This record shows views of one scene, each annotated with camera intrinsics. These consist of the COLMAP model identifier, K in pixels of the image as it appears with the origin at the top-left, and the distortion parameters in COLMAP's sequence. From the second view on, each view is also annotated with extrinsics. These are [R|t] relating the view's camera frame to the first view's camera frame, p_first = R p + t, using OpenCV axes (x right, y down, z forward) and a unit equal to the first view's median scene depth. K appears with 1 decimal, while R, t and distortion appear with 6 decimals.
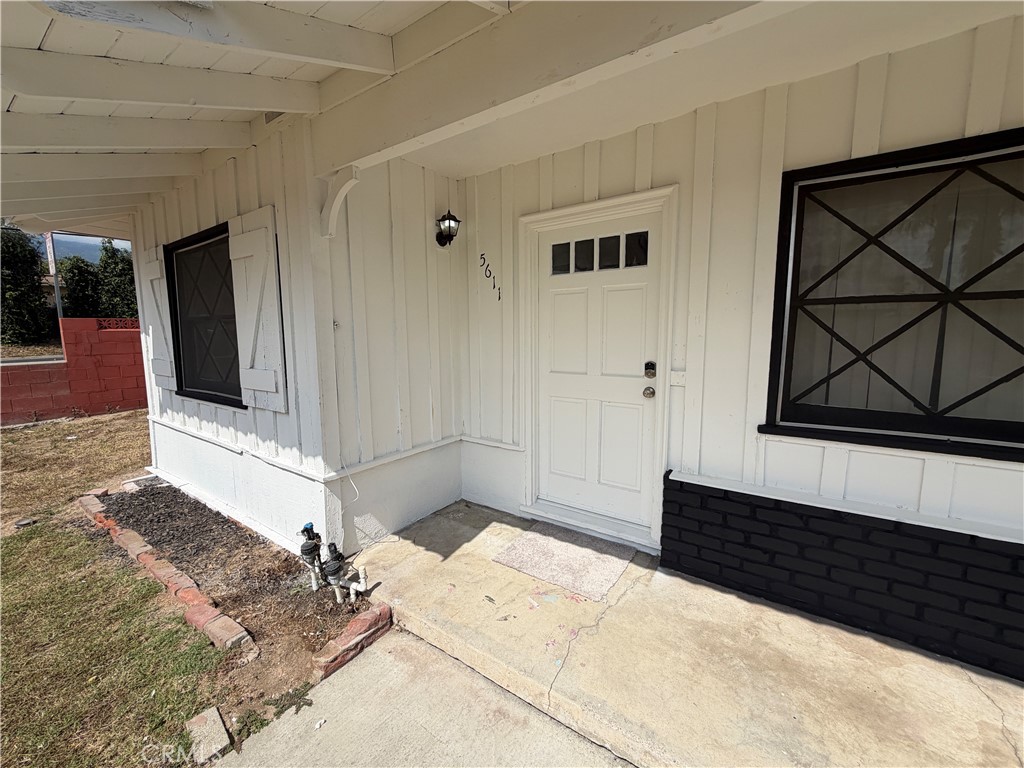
lens RADIAL K [[410.0, 0, 509.9], [0, 410.0, 383.4], [0, 0, 1]] dist [-0.003203, 0.000740]
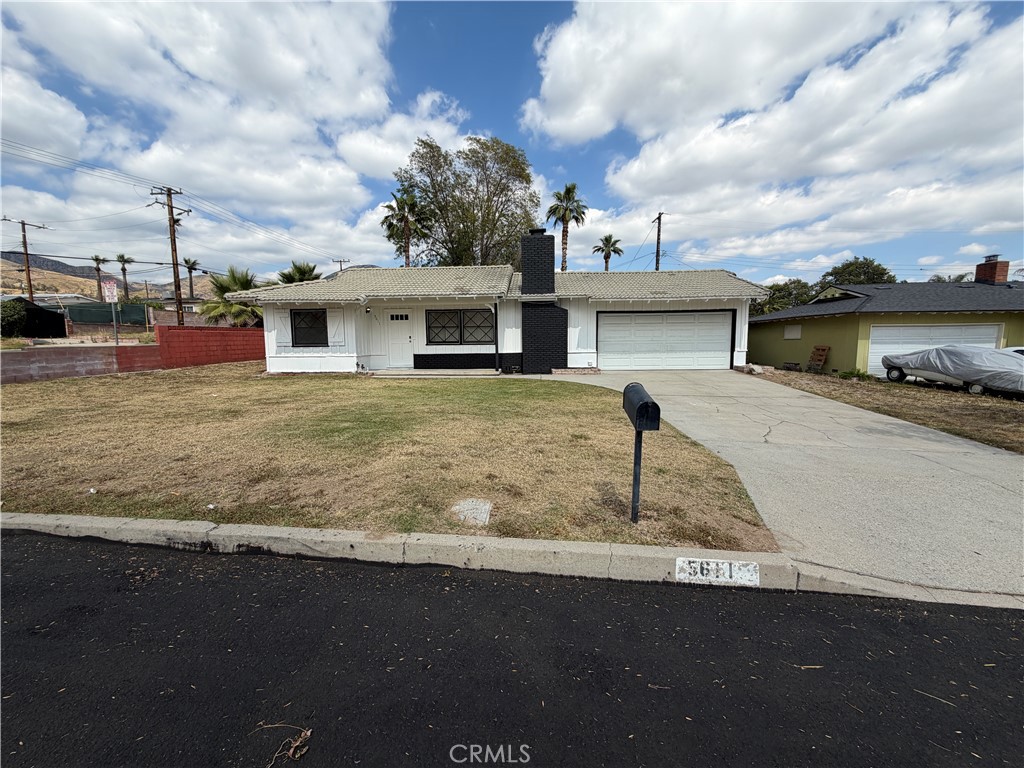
lens RADIAL K [[410.0, 0, 507.7], [0, 410.0, 383.6], [0, 0, 1]] dist [-0.003203, 0.000740]
pose [[0.860272, -0.061506, 0.506112, -1.460203], [0.062985, 0.997913, 0.014214, 0.626815], [-0.505930, 0.019649, 0.862351, -4.736908]]
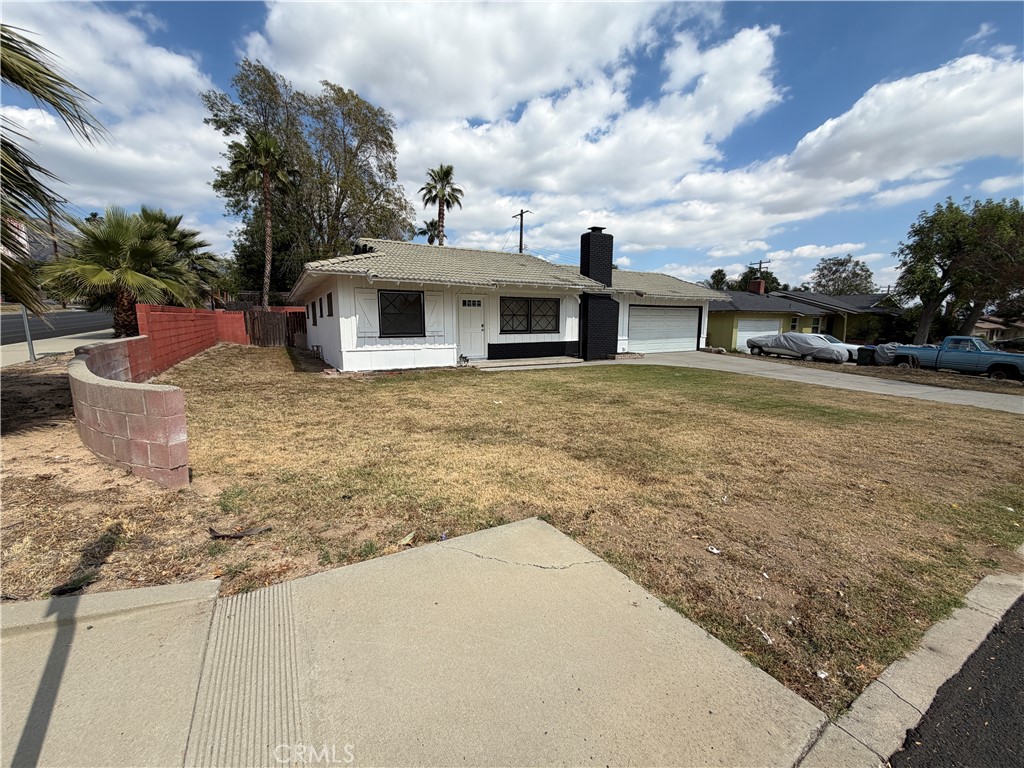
lens RADIAL K [[410.0, 0, 502.6], [0, 410.0, 381.5], [0, 0, 1]] dist [-0.003203, 0.000740]
pose [[0.437415, -0.130155, 0.889791, -4.414840], [0.093309, 0.990698, 0.099046, 0.182002], [-0.894406, 0.039702, 0.445491, -1.619128]]
